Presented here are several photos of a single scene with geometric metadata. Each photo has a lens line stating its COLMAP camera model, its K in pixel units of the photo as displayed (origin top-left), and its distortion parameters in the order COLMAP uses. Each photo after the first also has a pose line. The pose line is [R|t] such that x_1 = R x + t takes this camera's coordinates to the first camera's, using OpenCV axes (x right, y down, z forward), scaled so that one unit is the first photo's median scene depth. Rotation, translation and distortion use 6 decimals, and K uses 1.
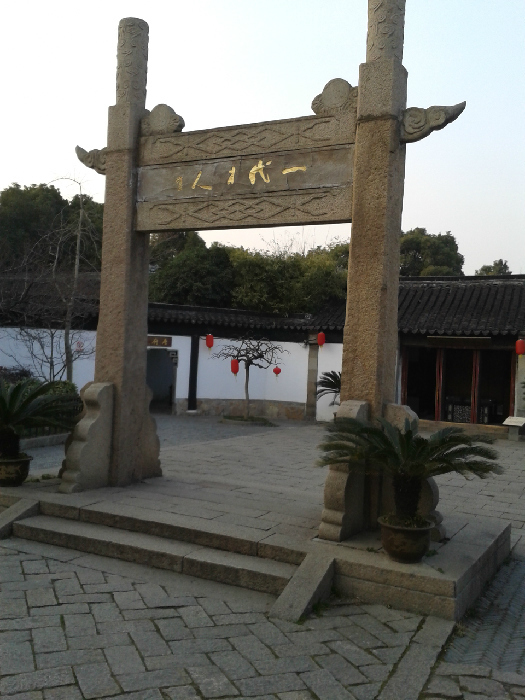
lens RADIAL K [[739.0, 0, 262.5], [0, 739.0, 350.0], [0, 0, 1]] dist [0.003236, -0.005324]
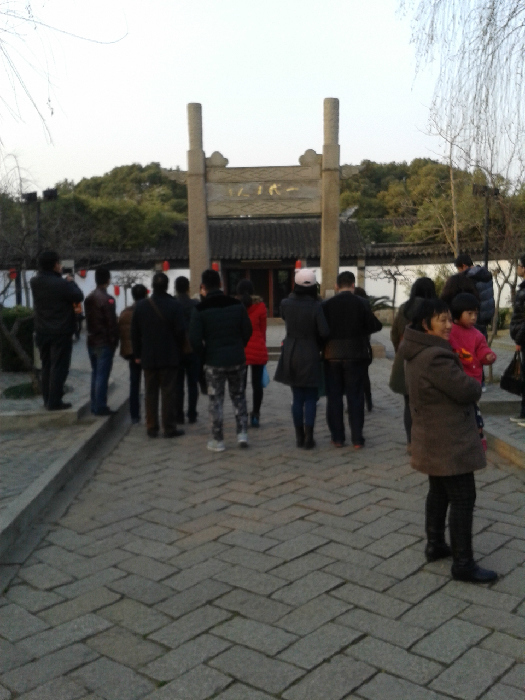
lens RADIAL K [[739.0, 0, 262.5], [0, 739.0, 350.0], [0, 0, 1]] dist [0.003236, -0.005324]
pose [[0.915734, -0.090368, 0.391491, -0.869963], [0.049640, 0.992359, 0.112954, -0.019868], [-0.398708, -0.084002, 0.913223, -0.936206]]
